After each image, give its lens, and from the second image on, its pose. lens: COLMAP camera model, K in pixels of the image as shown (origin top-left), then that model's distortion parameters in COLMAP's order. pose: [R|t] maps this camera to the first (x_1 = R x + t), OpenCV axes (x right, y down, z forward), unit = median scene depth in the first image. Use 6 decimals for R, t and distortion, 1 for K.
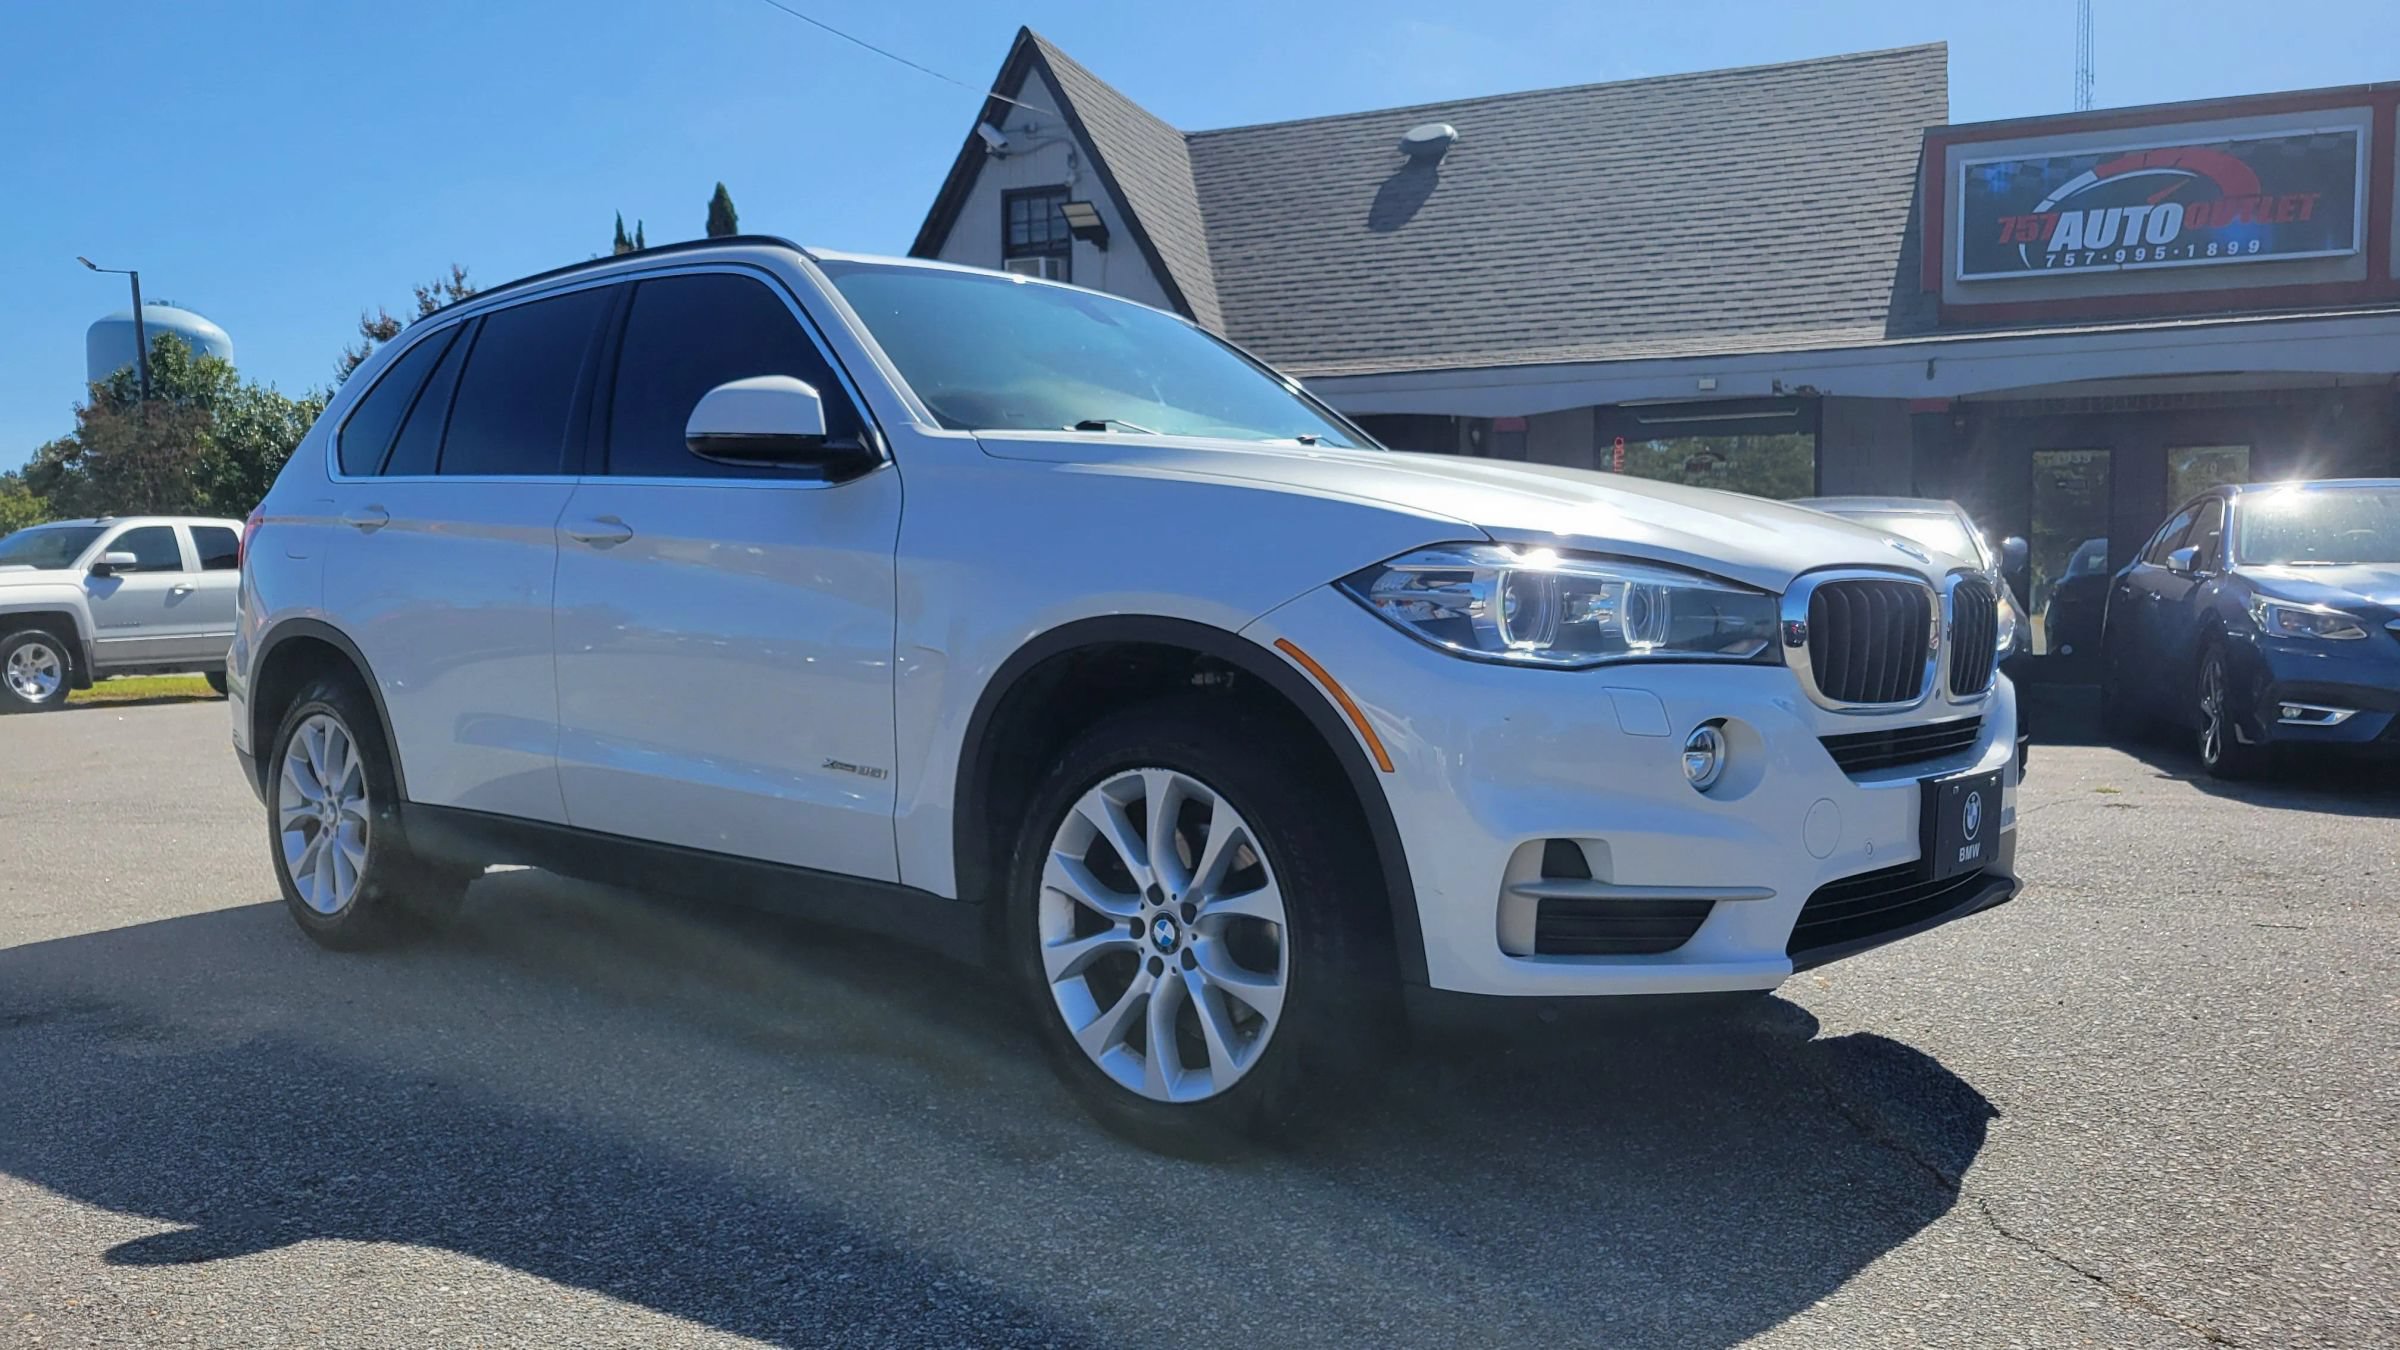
lens RADIAL K [[1804.6, 0, 1181.8], [0, 1804.6, 687.9], [0, 0, 1]] dist [0.048820, -0.032351]
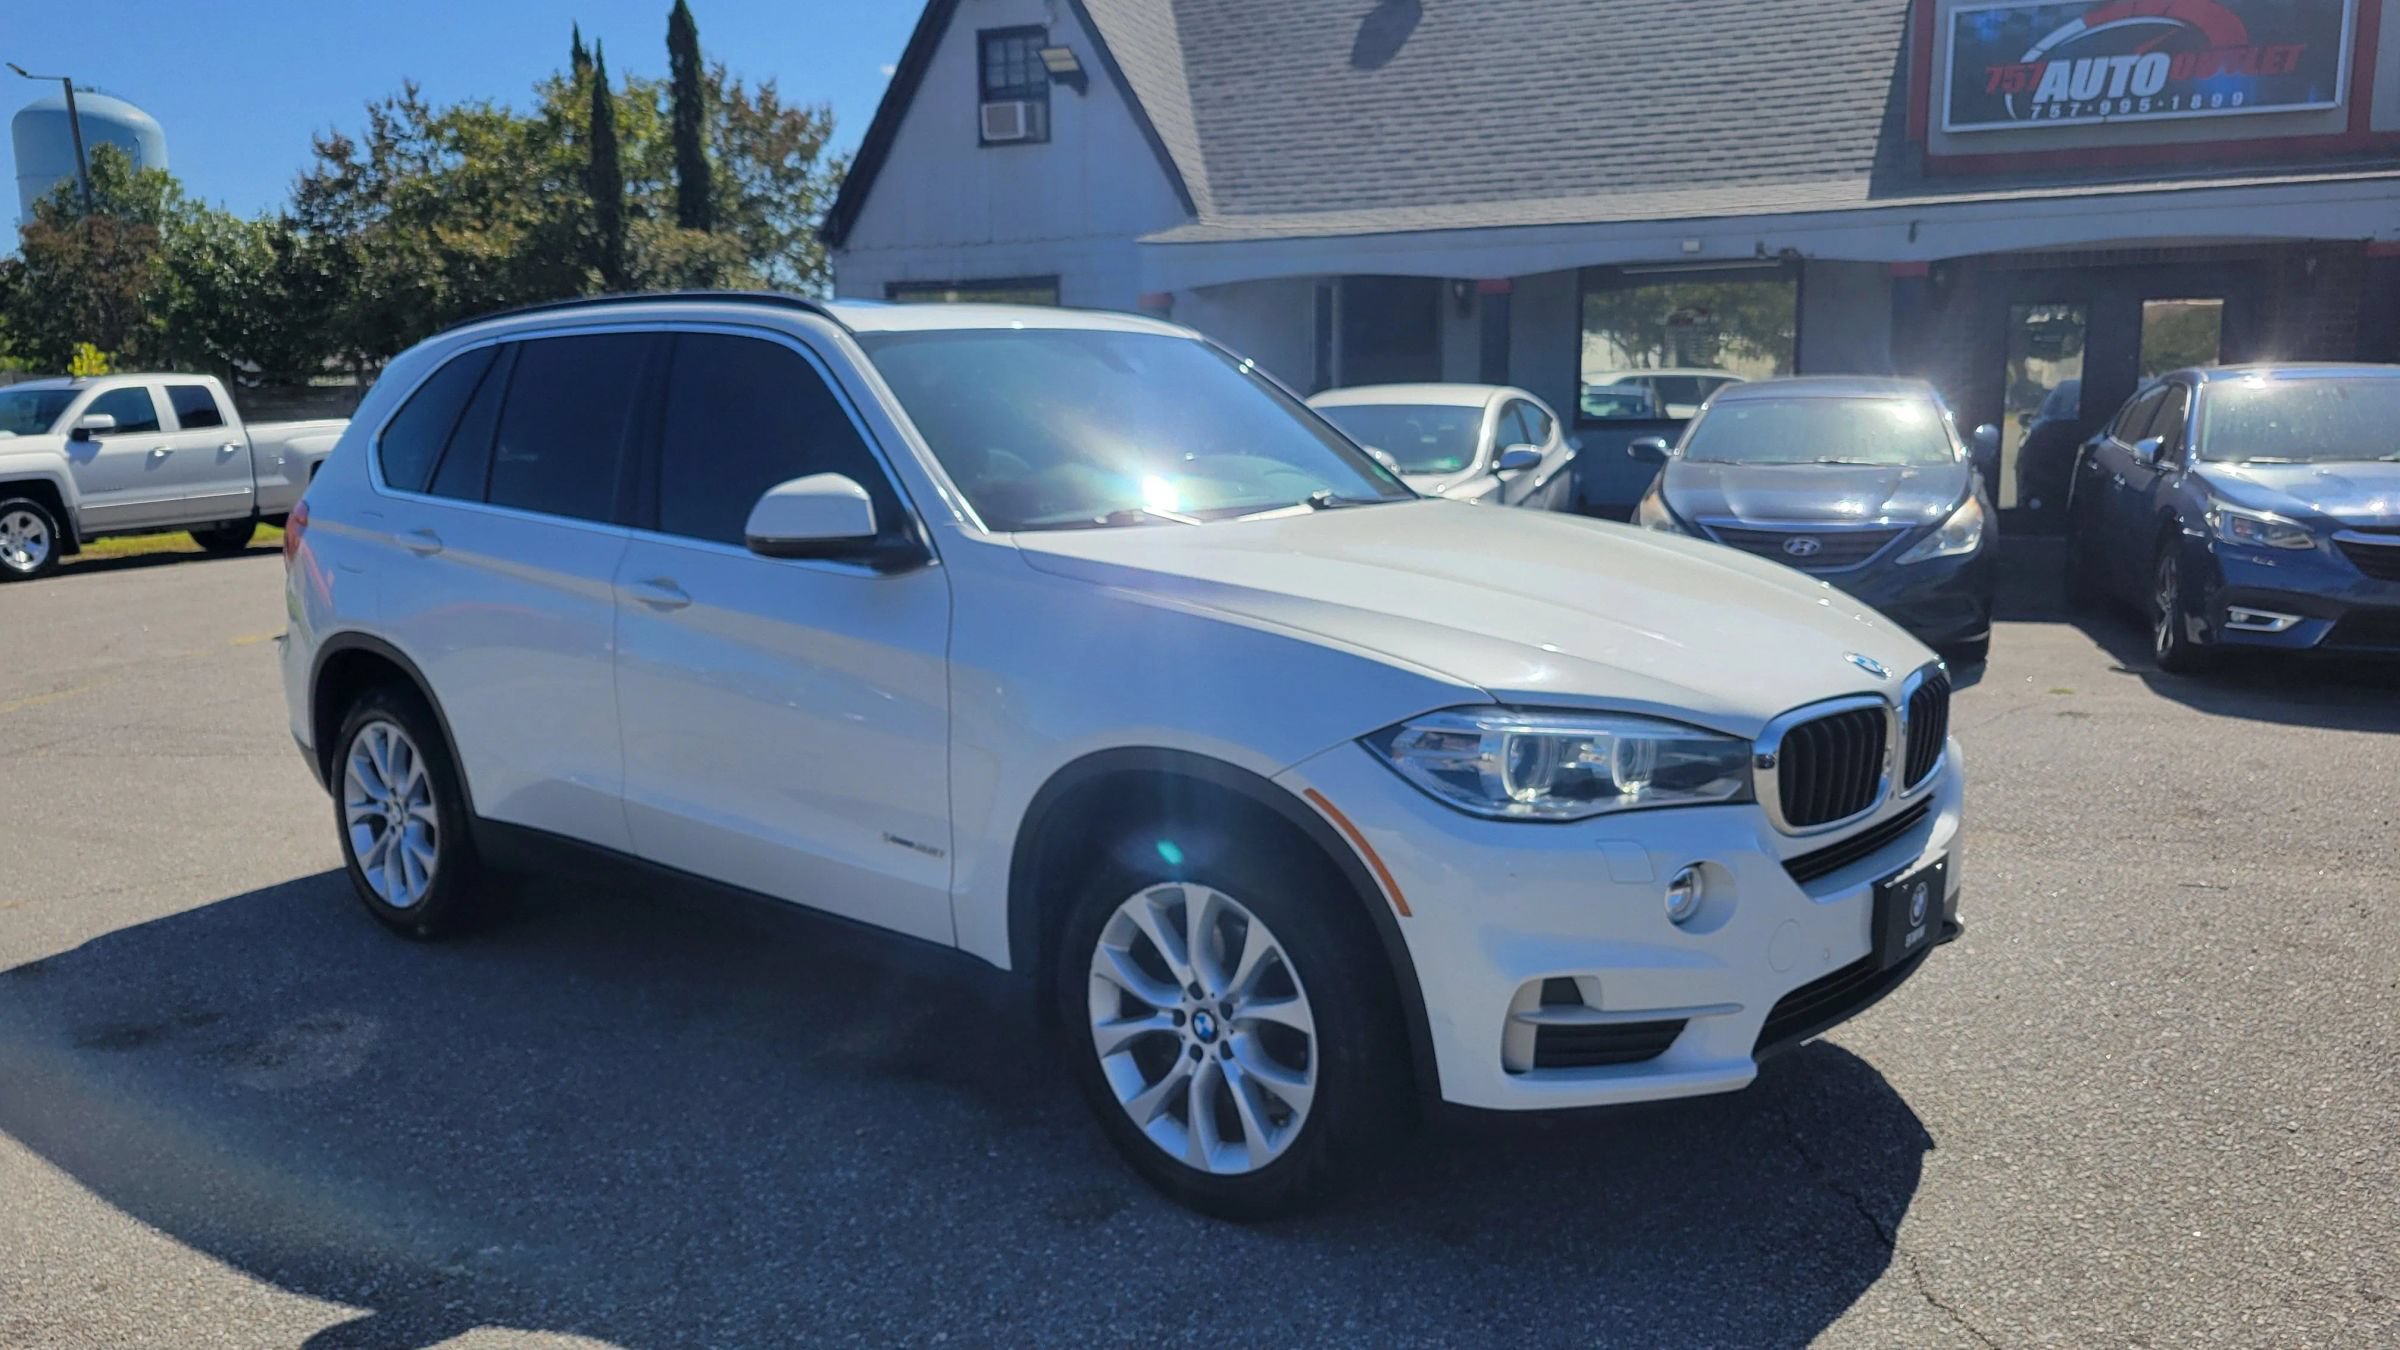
lens RADIAL K [[1804.6, 0, 1189.6], [0, 1804.6, 686.2], [0, 0, 1]] dist [0.048820, -0.032351]
pose [[0.999809, -0.010217, 0.016669, -0.033938], [0.008380, 0.994244, 0.106808, -0.187569], [-0.017664, -0.106648, 0.994140, -0.096302]]
